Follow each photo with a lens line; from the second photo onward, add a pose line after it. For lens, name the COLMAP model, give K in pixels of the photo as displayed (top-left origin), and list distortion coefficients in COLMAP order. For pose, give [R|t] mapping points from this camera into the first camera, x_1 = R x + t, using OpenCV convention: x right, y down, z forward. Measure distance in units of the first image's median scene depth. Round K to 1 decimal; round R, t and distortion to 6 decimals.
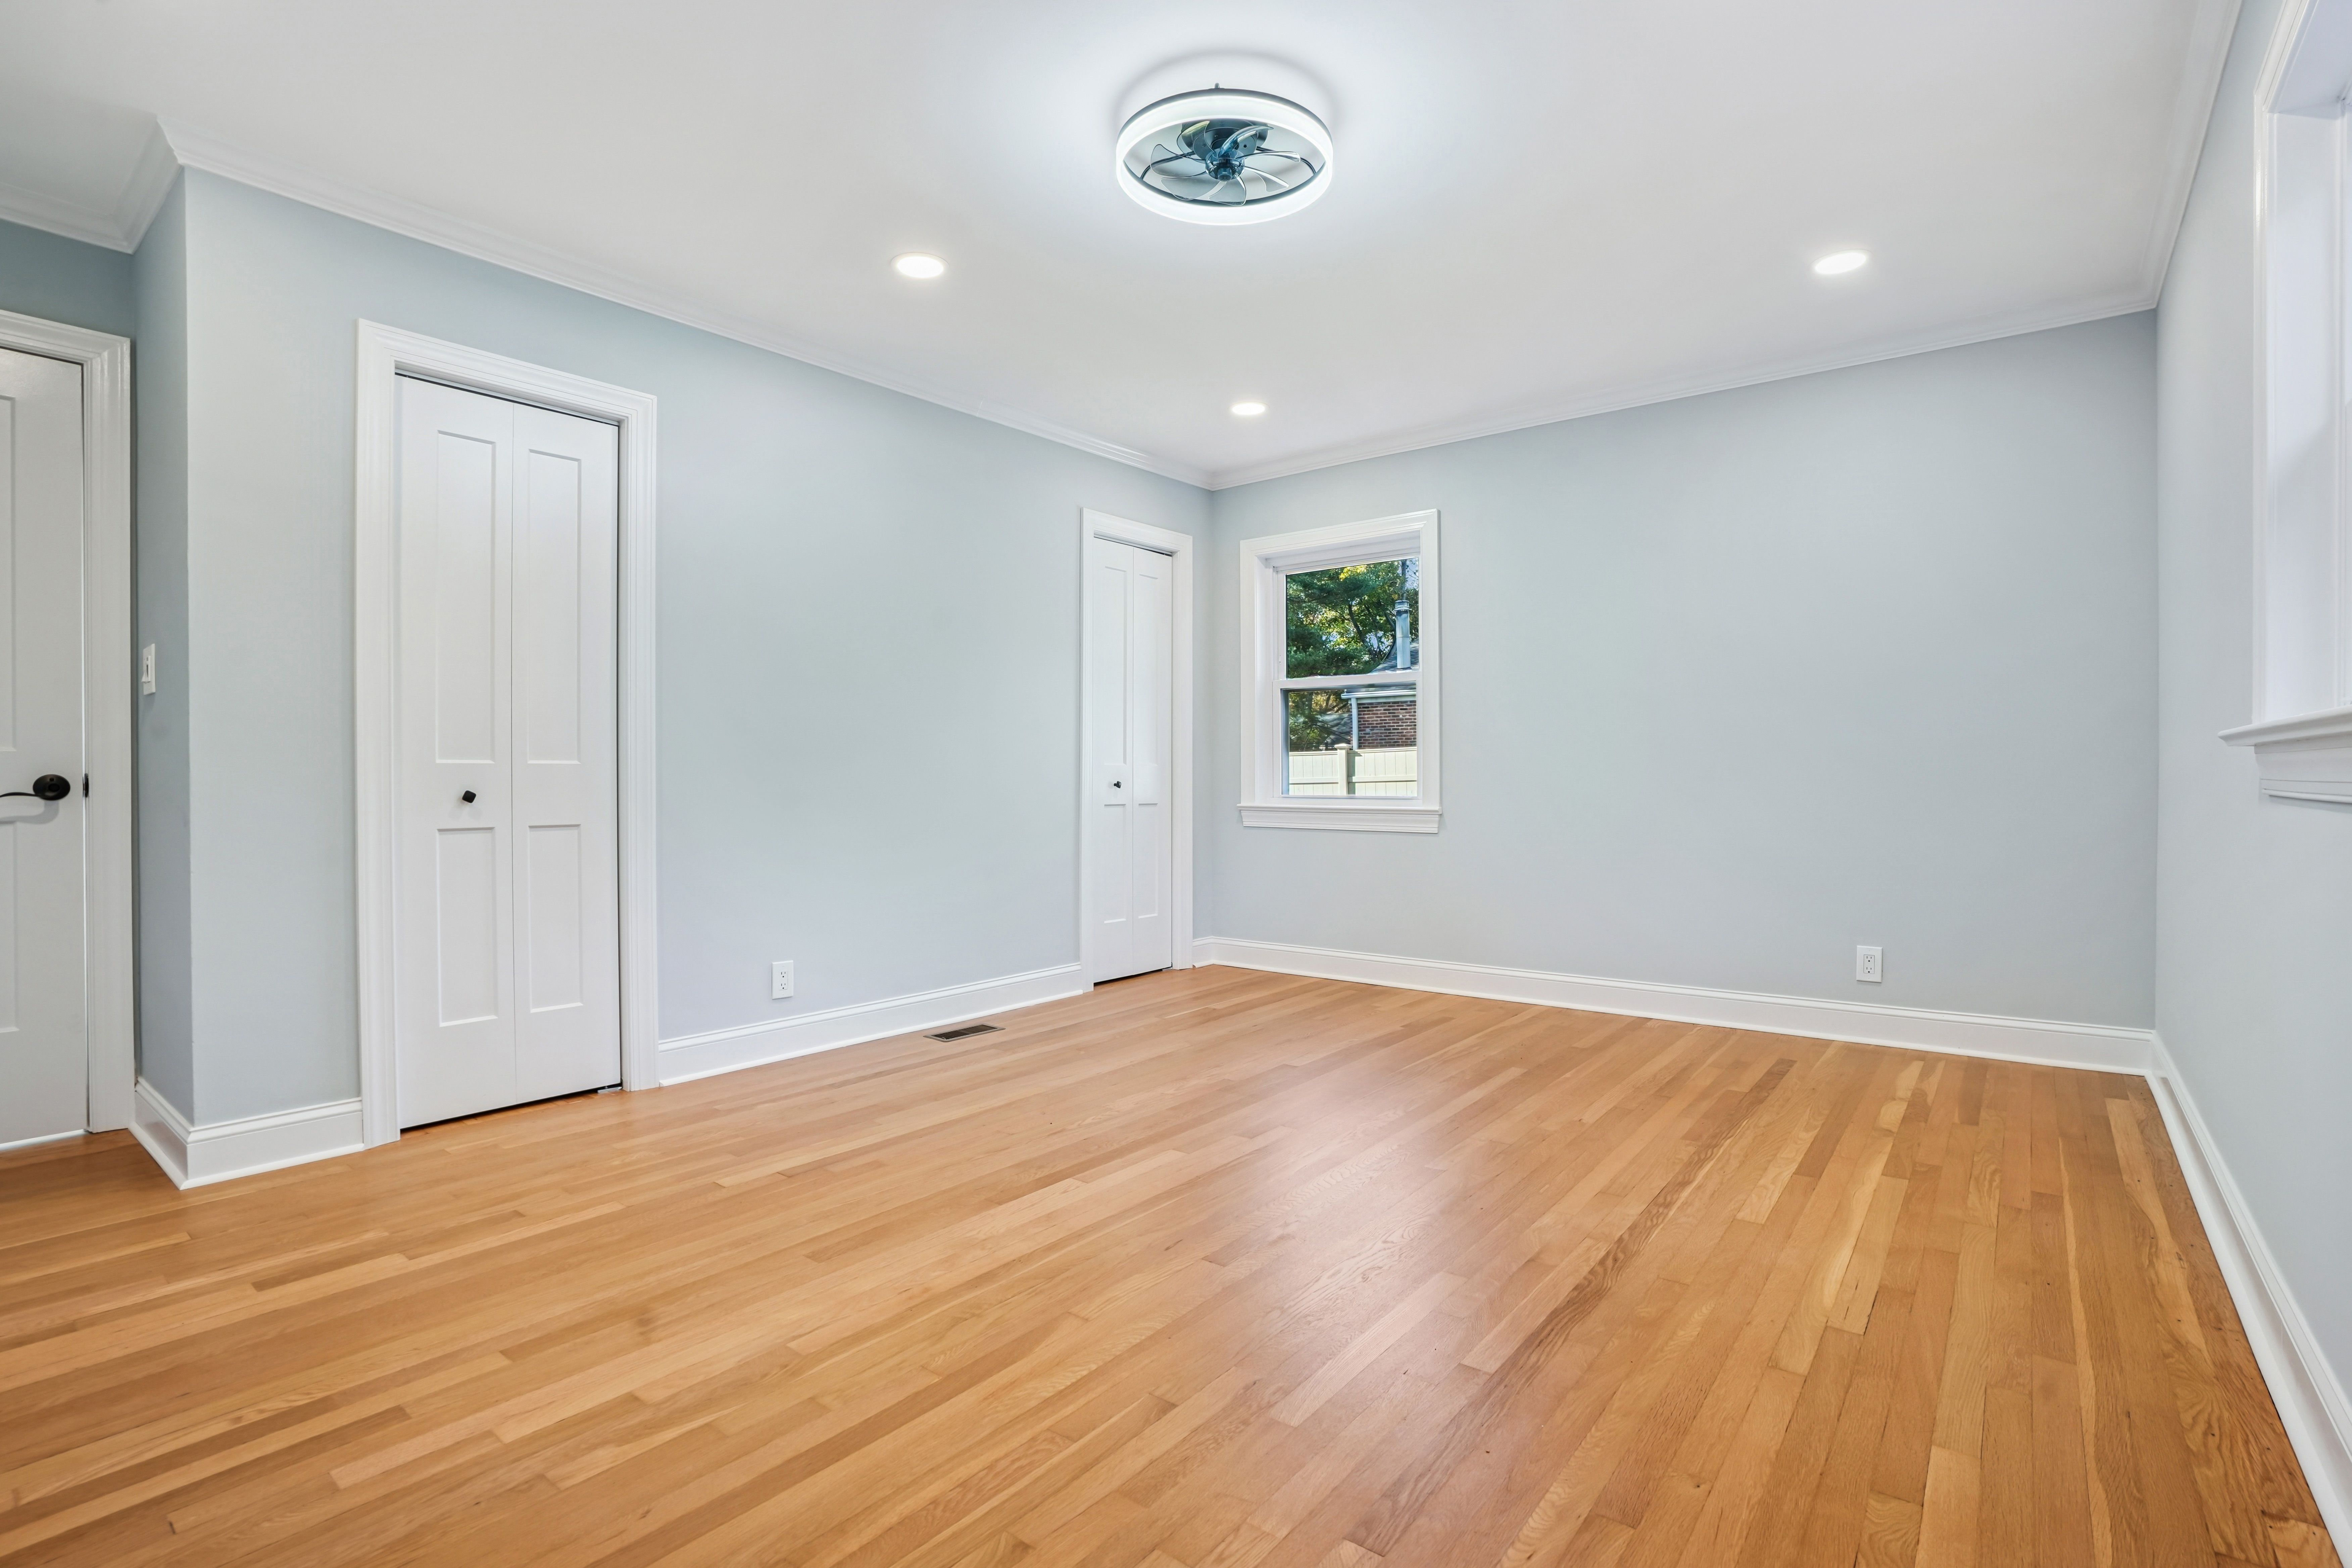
lens RADIAL K [[1108.2, 0, 1180.8], [0, 1108.2, 804.9], [0, 0, 1]] dist [-0.069067, 0.026368]
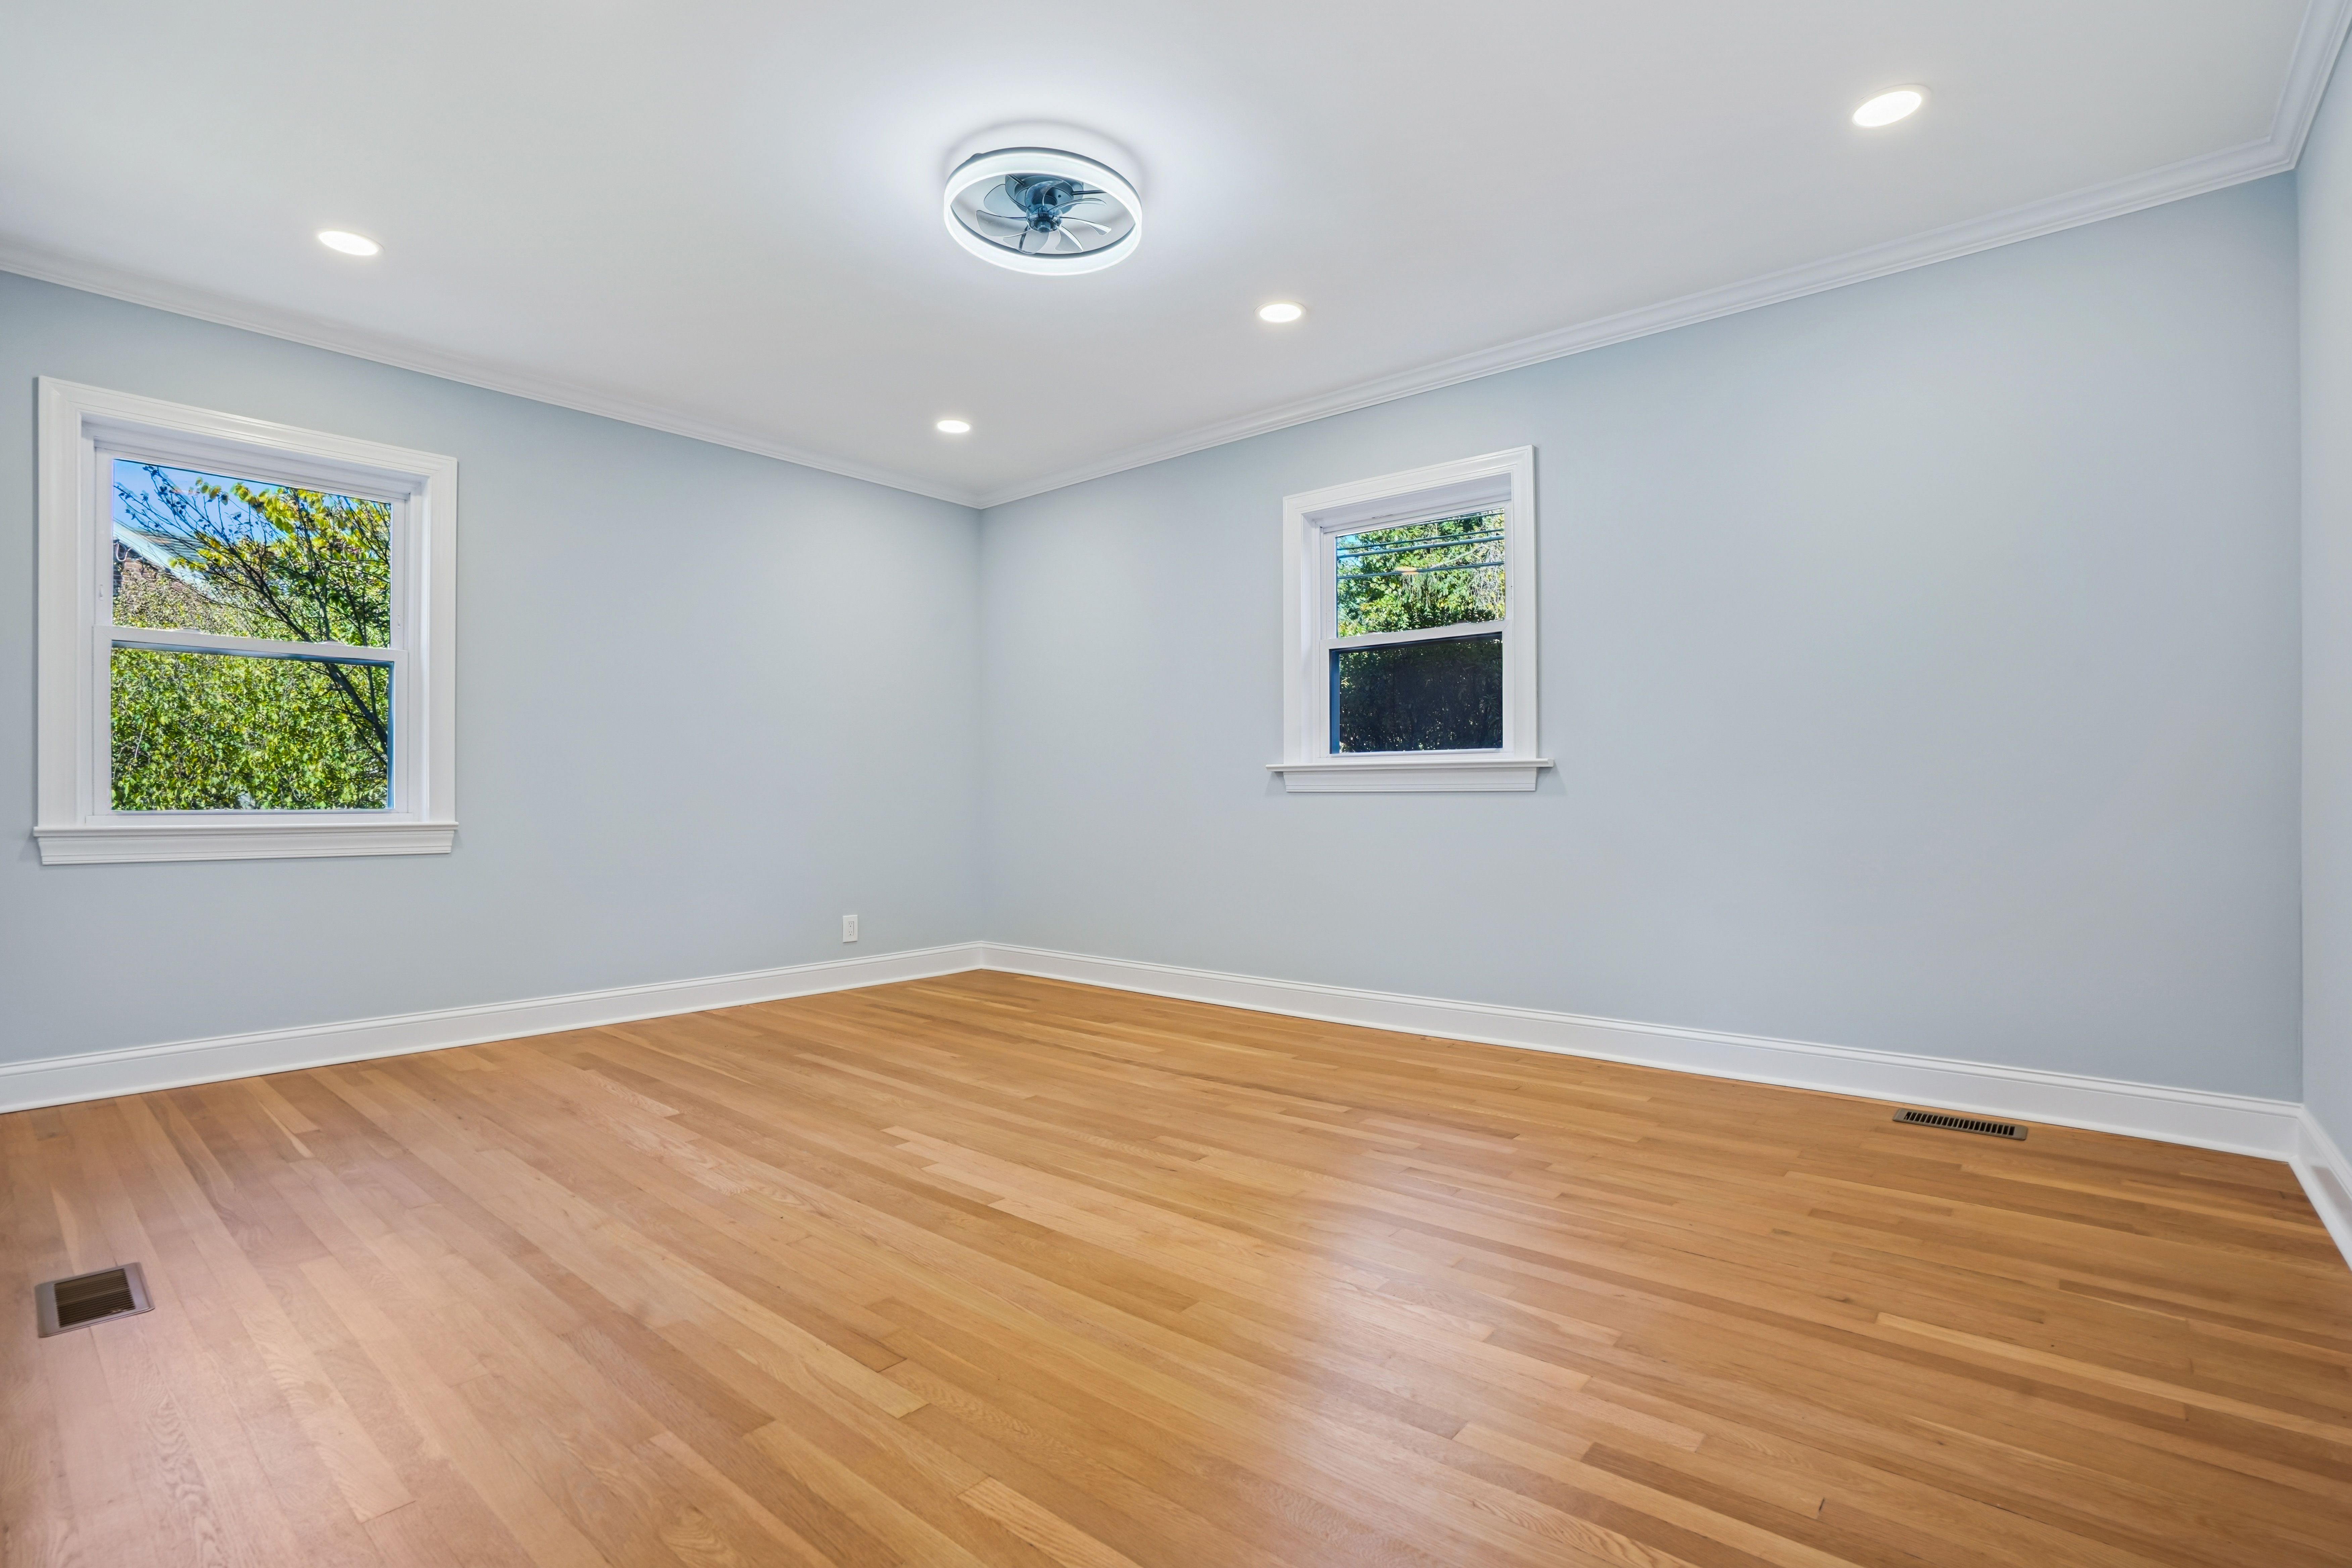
lens RADIAL K [[1082.4, 0, 1177.6], [0, 1082.4, 795.9], [0, 0, 1]] dist [-0.069394, 0.026940]
pose [[0.032190, 0.006745, 0.999459, -1.076392], [0.022524, 0.999718, -0.007473, 0.002361], [-0.999228, 0.022752, 0.032029, 0.856223]]
